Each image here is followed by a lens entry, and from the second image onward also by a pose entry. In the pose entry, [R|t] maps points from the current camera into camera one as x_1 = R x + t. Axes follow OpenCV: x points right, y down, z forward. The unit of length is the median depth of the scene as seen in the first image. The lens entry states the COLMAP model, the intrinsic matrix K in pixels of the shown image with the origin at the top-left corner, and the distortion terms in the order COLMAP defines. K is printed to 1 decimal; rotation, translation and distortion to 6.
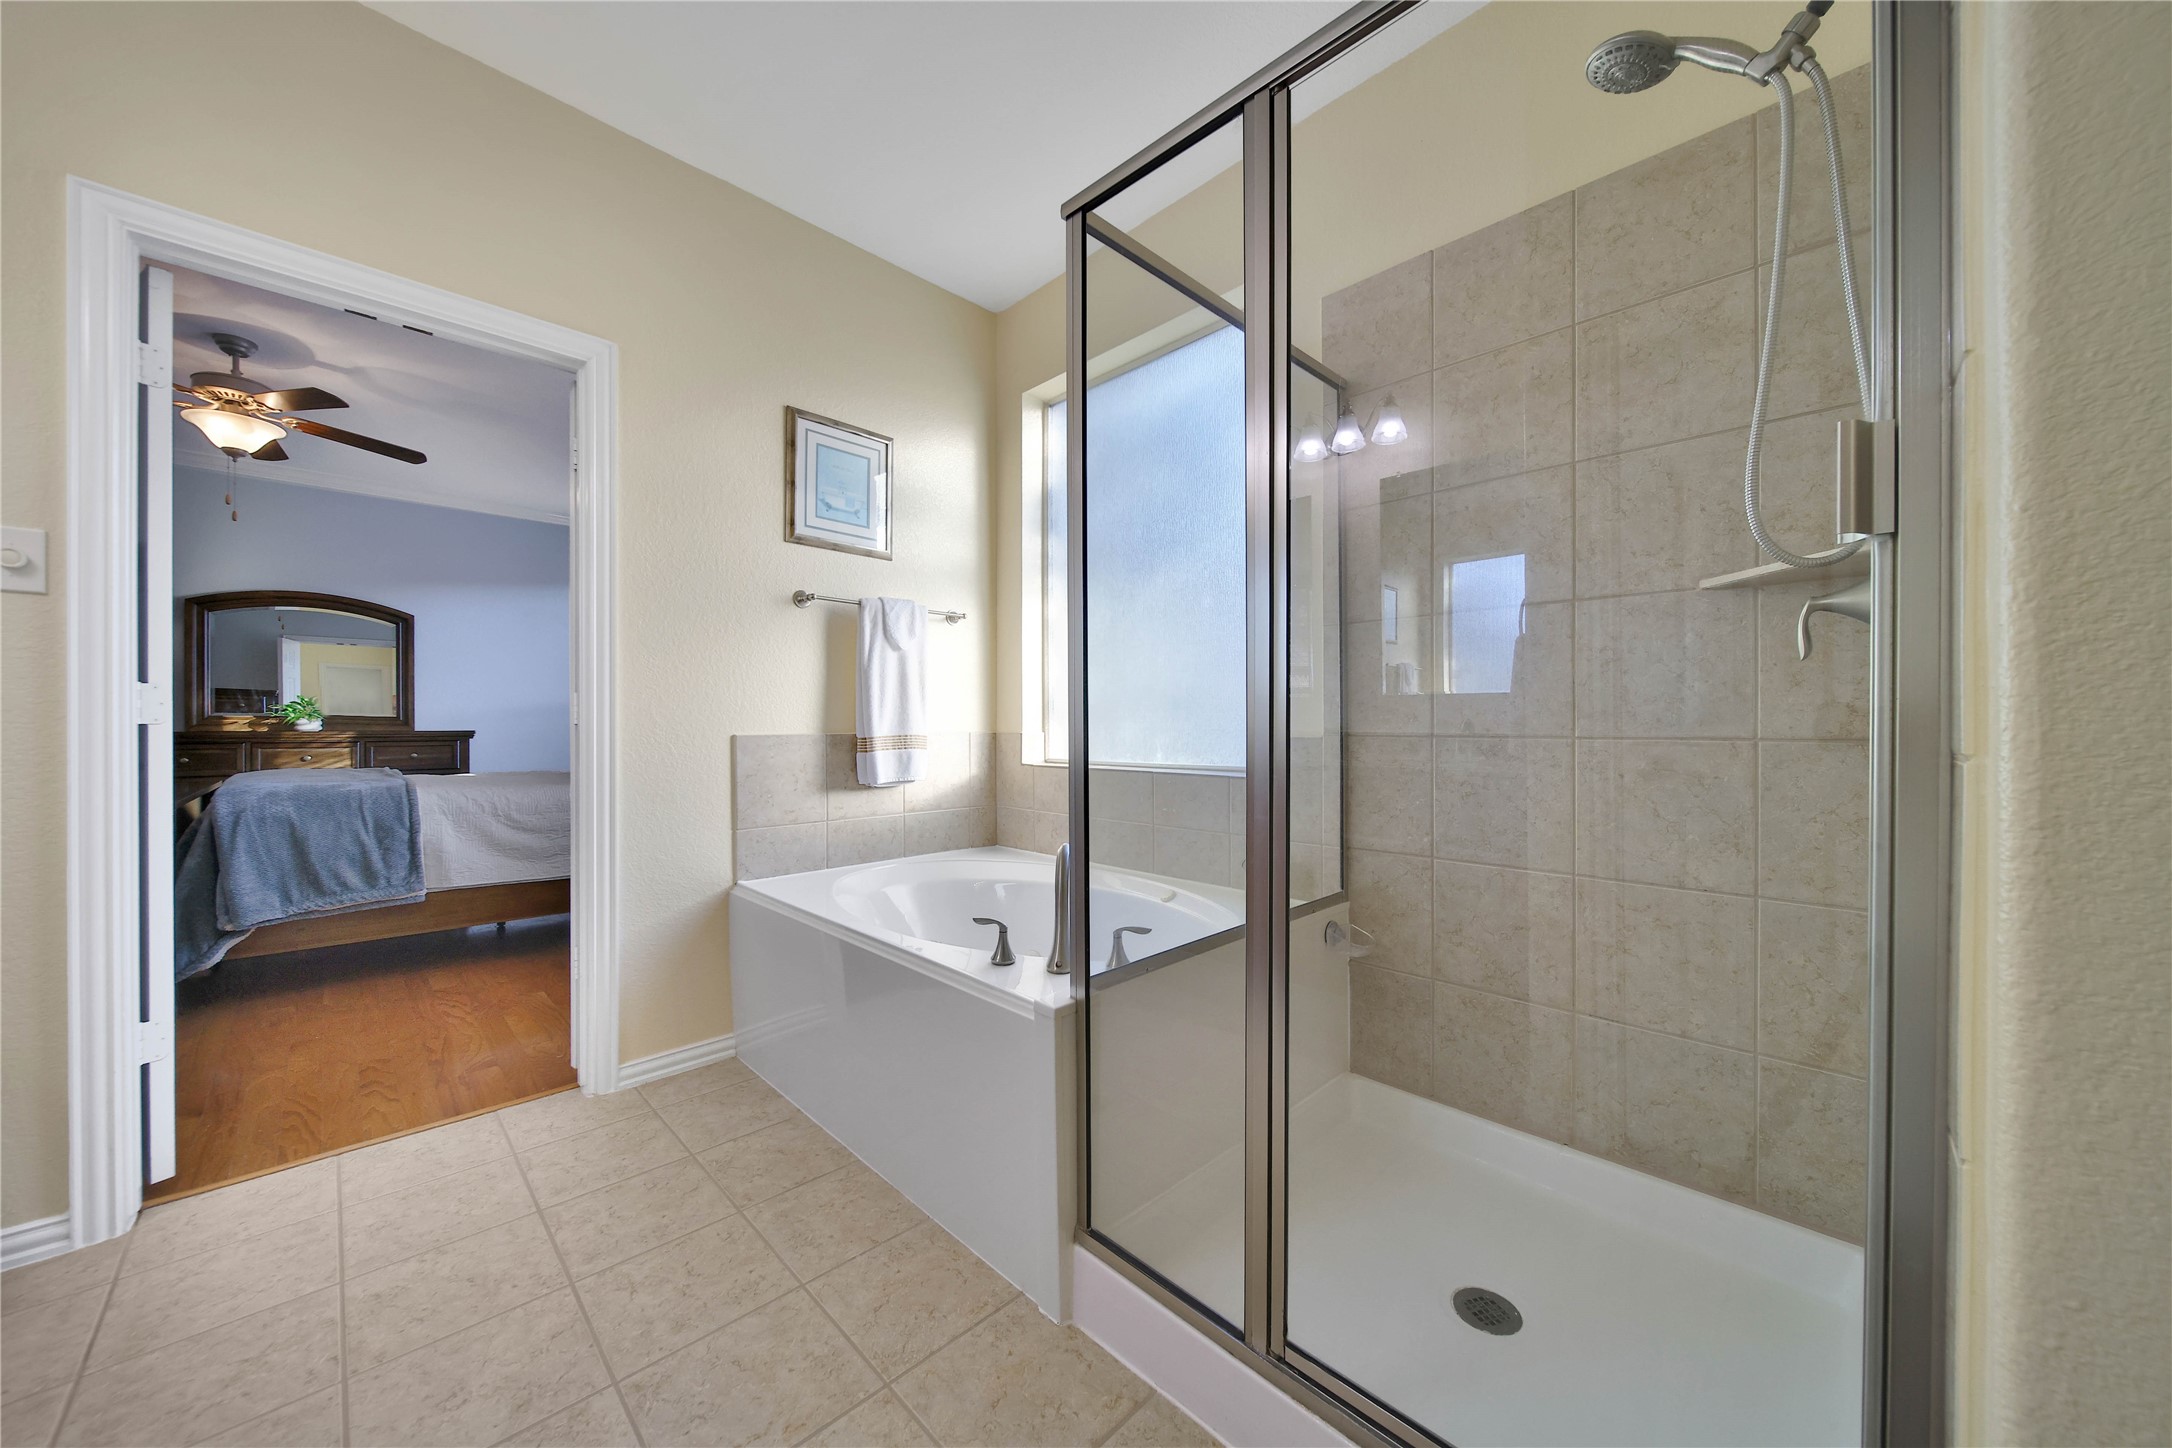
lens RADIAL K [[759.2, 0, 1089.3], [0, 759.2, 727.2], [0, 0, 1]] dist [0.000564, -0.000205]
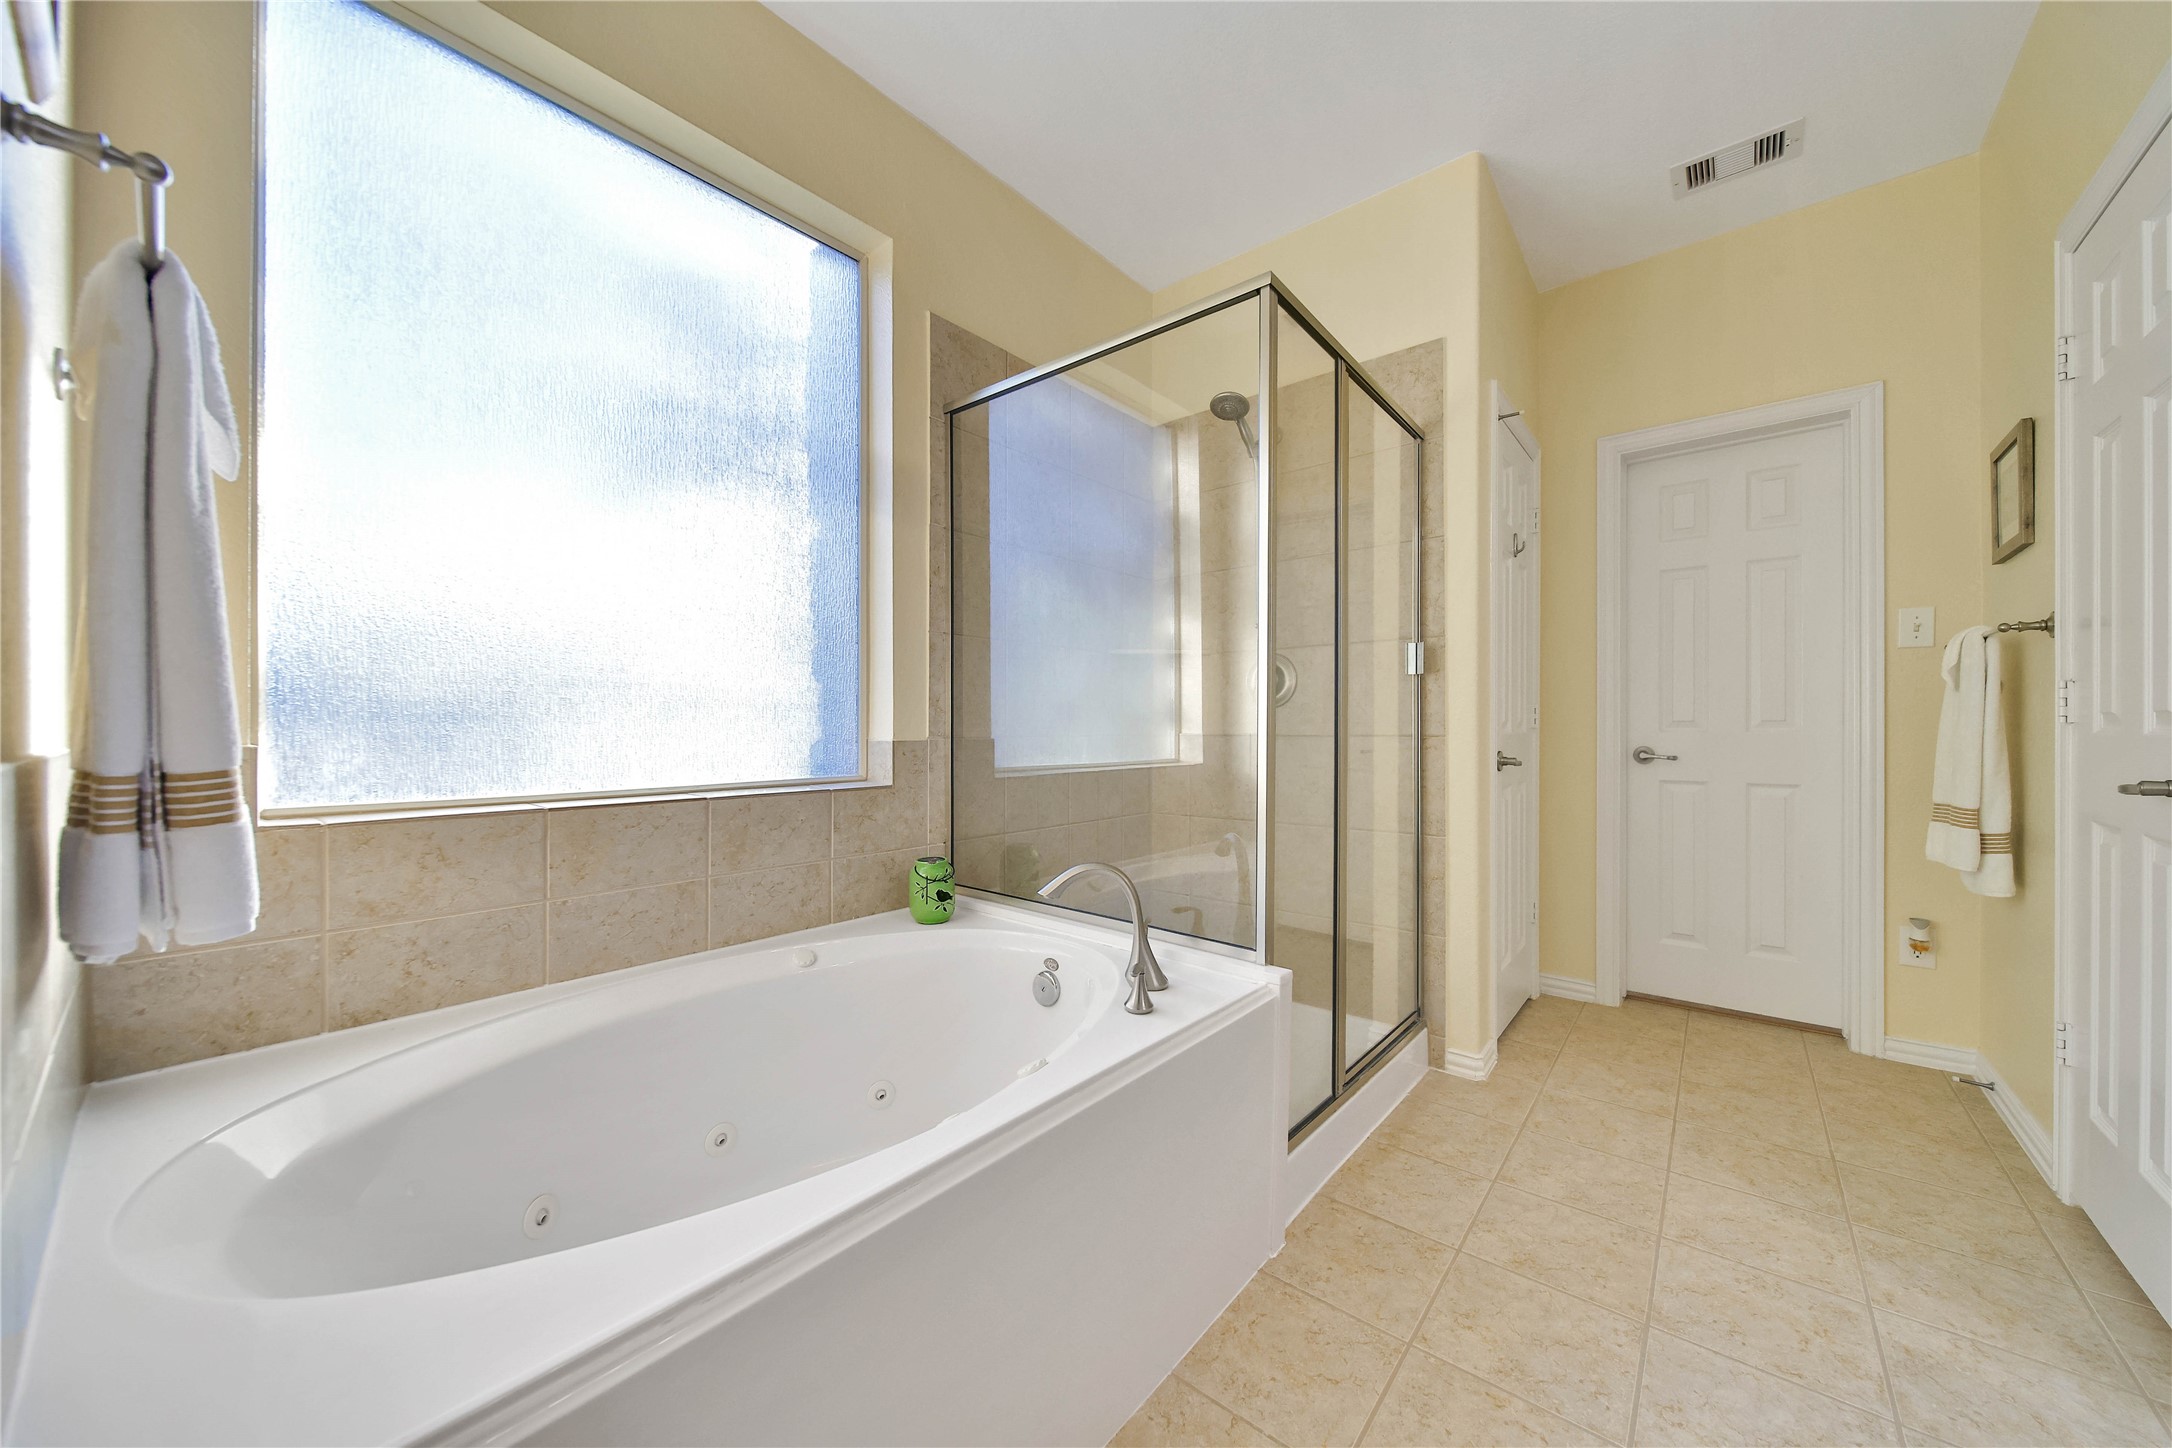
lens RADIAL K [[763.6, 0, 1090.6], [0, 763.6, 729.5], [0, 0, 1]] dist [0.002973, -0.002070]
pose [[-0.086409, -0.001287, 0.996259, -1.155276], [0.004808, 0.999987, 0.001709, -0.000336], [-0.996248, 0.004938, -0.086402, 1.369321]]
